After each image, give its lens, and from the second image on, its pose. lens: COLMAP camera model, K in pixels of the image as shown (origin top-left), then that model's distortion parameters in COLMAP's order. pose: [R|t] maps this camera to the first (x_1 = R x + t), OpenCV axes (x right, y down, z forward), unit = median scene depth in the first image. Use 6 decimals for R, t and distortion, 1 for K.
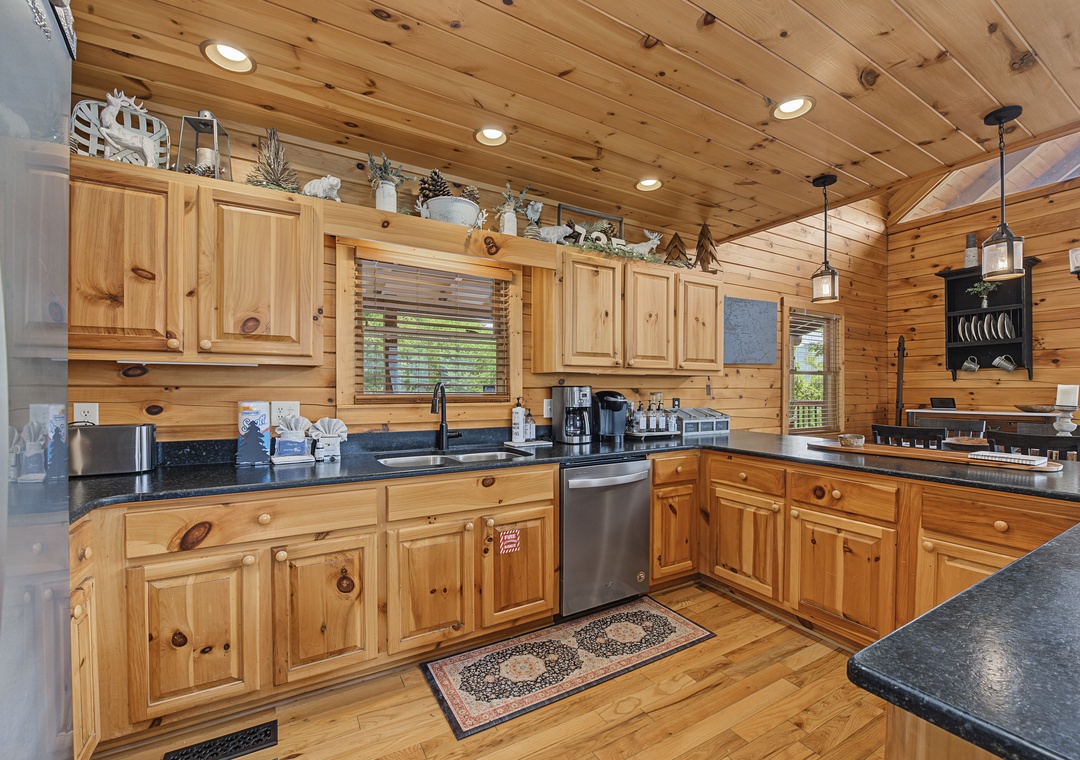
lens RADIAL K [[457.5, 0, 545.7], [0, 457.5, 391.9], [0, 0, 1]] dist [-0.013651, 0.000014]
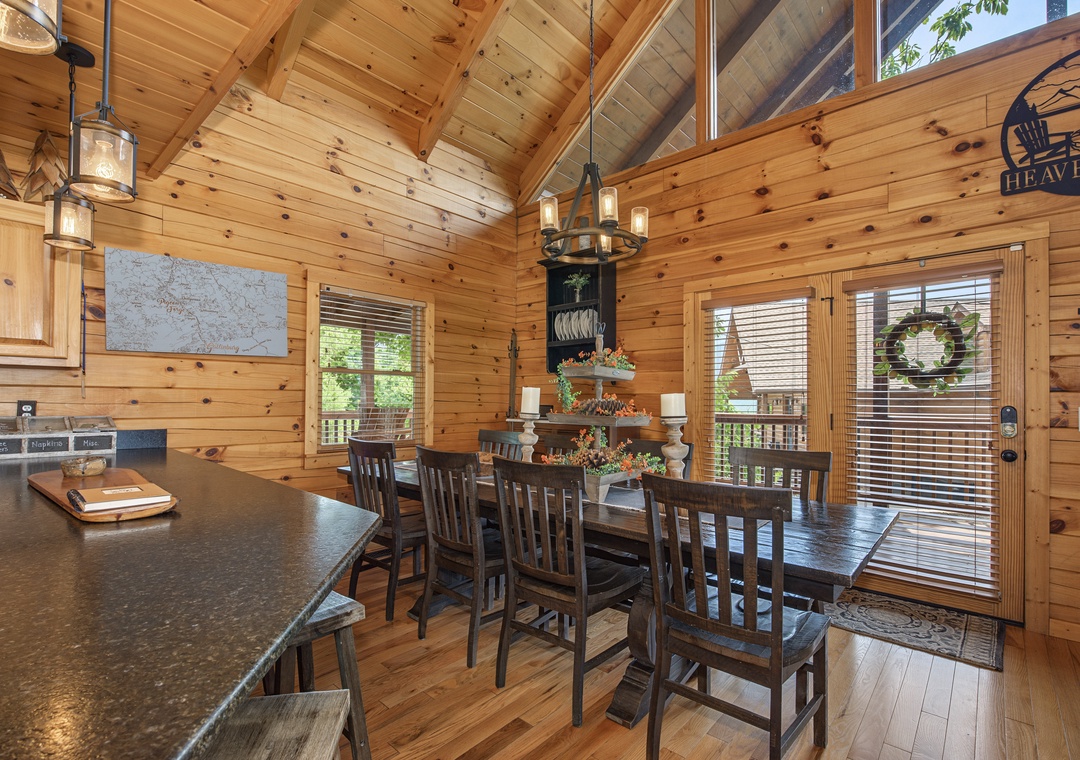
lens RADIAL K [[493.7, 0, 537.0], [0, 493.7, 398.4], [0, 0, 1]] dist [-0.008583, -0.000097]
pose [[0.953561, 0.010725, 0.301008, 0.639110], [-0.009796, 0.999941, -0.004596, 0.005202], [-0.301040, 0.001434, 0.953610, 0.111529]]
